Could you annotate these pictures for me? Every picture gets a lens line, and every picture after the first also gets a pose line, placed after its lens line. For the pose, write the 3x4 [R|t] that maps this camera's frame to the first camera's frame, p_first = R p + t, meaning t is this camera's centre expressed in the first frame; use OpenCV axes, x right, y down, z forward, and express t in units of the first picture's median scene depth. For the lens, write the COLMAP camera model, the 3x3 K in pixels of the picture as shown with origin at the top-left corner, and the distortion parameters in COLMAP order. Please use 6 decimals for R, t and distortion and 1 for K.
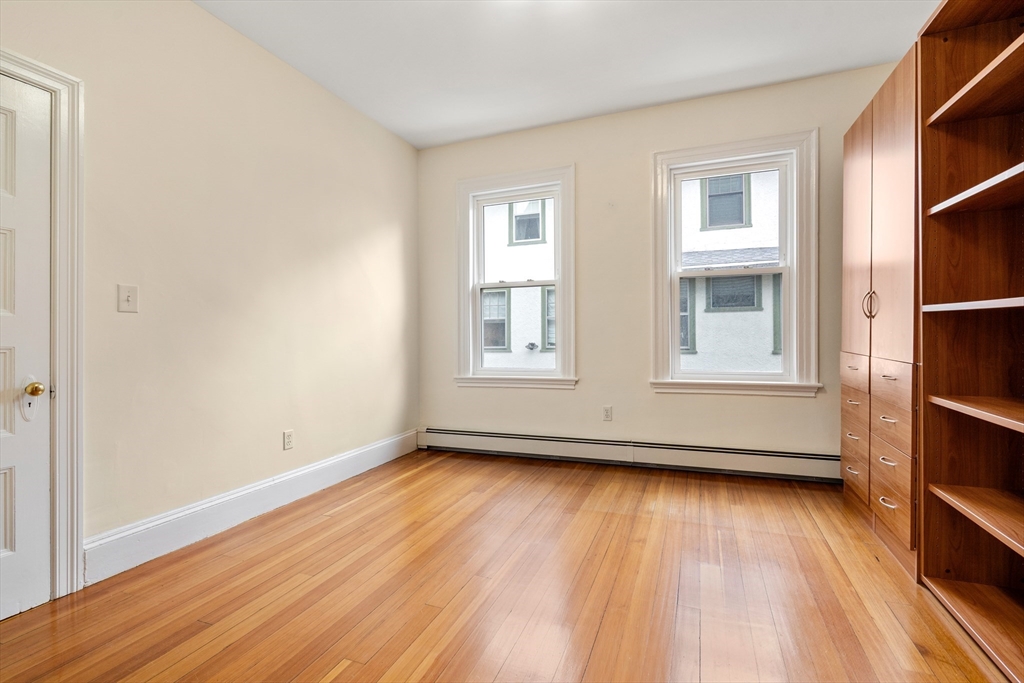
lens RADIAL K [[457.7, 0, 516.1], [0, 457.7, 343.7], [0, 0, 1]] dist [0.001585, -0.000144]
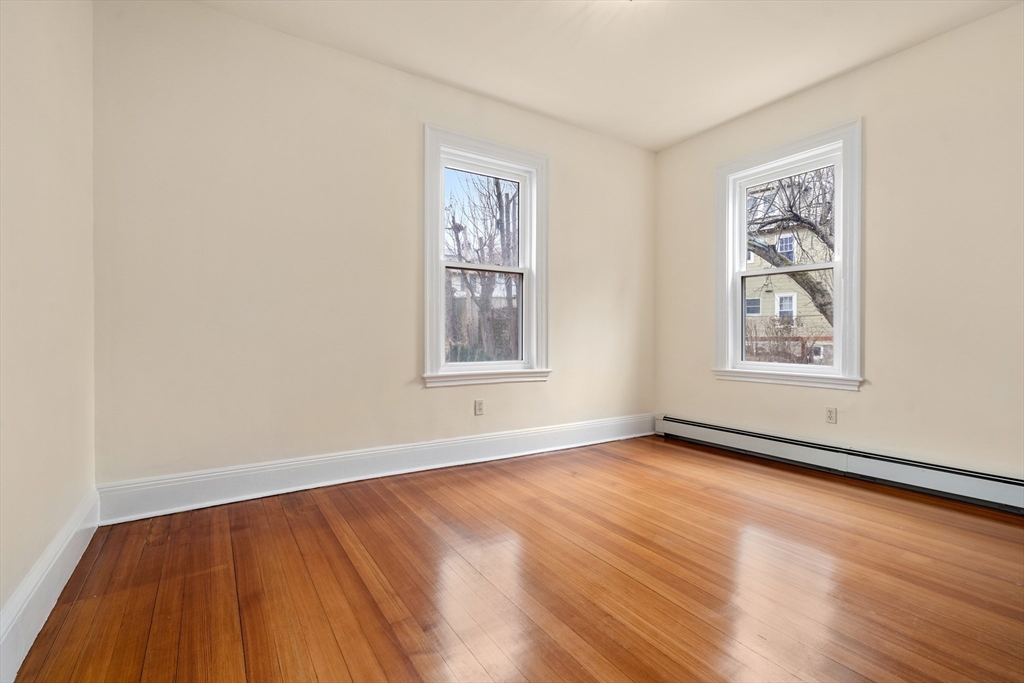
lens RADIAL K [[457.7, 0, 507.3], [0, 457.7, 337.2], [0, 0, 1]] dist [0.001585, -0.000144]
pose [[0.810211, 0.010084, -0.586051, 0.126035], [-0.006821, 0.999947, 0.007776, -0.001360], [0.586098, -0.002302, 0.810237, -0.059493]]
